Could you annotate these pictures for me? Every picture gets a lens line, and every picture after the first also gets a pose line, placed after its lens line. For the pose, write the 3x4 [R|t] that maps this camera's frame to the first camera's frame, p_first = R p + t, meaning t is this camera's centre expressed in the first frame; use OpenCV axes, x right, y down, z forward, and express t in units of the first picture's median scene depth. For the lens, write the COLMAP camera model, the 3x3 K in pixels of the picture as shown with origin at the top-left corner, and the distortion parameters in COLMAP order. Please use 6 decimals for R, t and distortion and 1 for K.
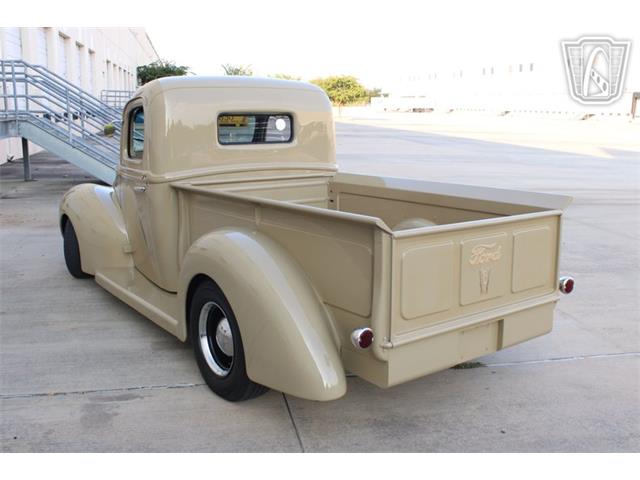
lens RADIAL K [[644.5, 0, 321.3], [0, 644.5, 246.9], [0, 0, 1]] dist [-0.072950, 0.000000]
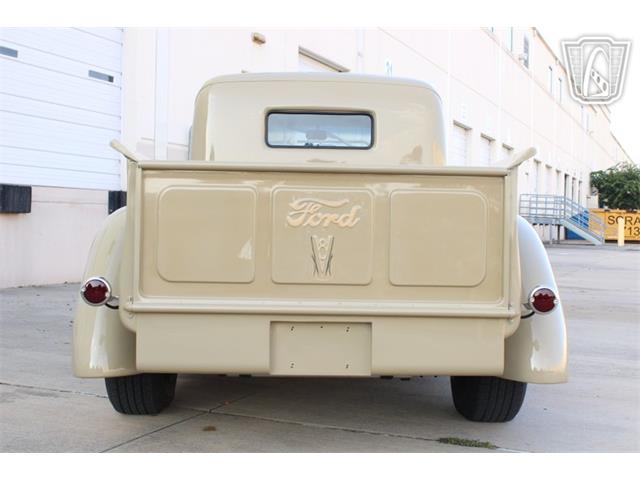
lens RADIAL K [[821.3, 0, 323.3], [0, 821.3, 247.2], [0, 0, 1]] dist [-0.029903, 0.000000]
pose [[0.819058, 0.019207, -0.573389, 0.646059], [-0.128780, 0.980090, -0.151125, 0.152052], [0.559070, 0.197622, 0.805225, 0.247309]]
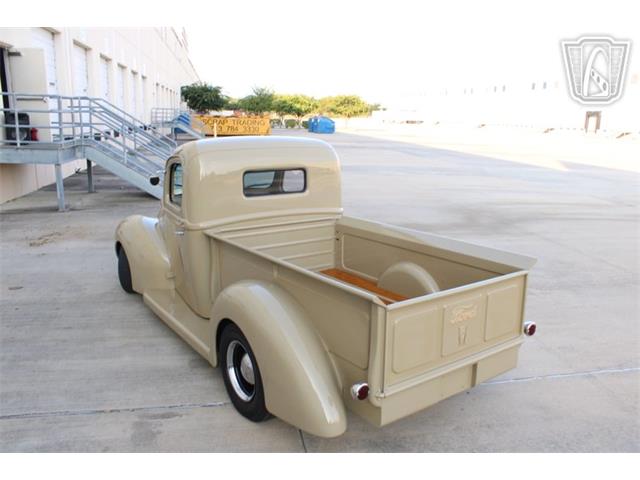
lens RADIAL K [[527.3, 0, 322.6], [0, 527.3, 248.4], [0, 0, 1]] dist [-0.129483, 0.072958]
pose [[0.999842, 0.011461, -0.013598, 0.002343], [-0.011047, 0.999484, 0.030170, -0.116052], [0.013937, -0.030015, 0.999452, 0.018514]]
